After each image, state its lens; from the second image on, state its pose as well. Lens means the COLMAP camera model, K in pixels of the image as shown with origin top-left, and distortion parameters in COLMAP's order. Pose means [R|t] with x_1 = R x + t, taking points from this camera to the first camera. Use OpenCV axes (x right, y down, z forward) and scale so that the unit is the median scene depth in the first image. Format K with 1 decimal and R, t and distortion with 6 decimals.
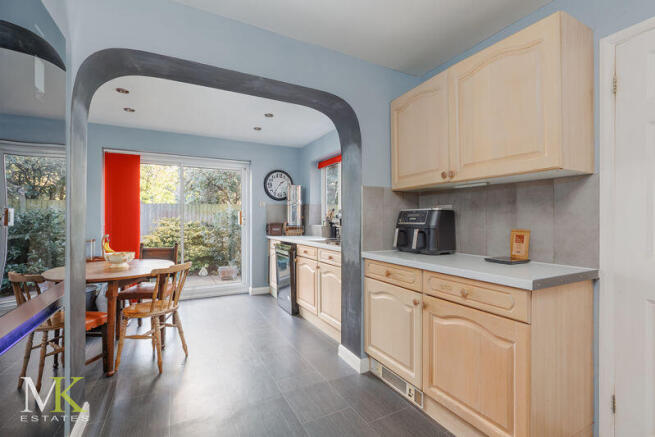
lens RADIAL K [[300.2, 0, 327.5], [0, 300.2, 220.1], [0, 0, 1]] dist [-0.011447, -0.000266]
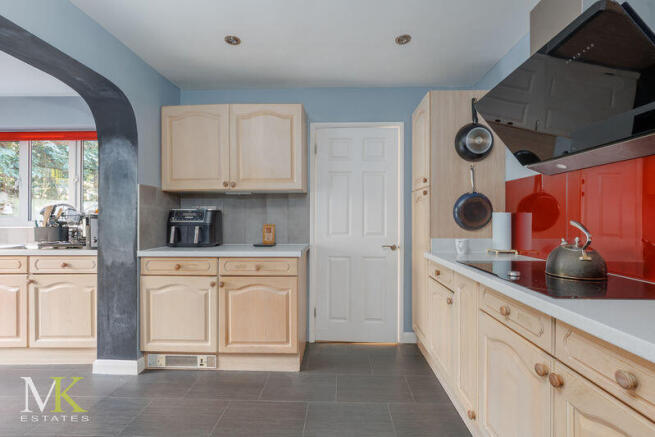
lens RADIAL K [[300.2, 0, 327.0], [0, 300.2, 217.5], [0, 0, 1]] dist [-0.011447, -0.000266]
pose [[0.490802, -0.001627, 0.871270, -0.458407], [0.004181, 0.999991, -0.000488, -0.001485], [-0.871261, 0.003882, 0.490805, -0.025973]]
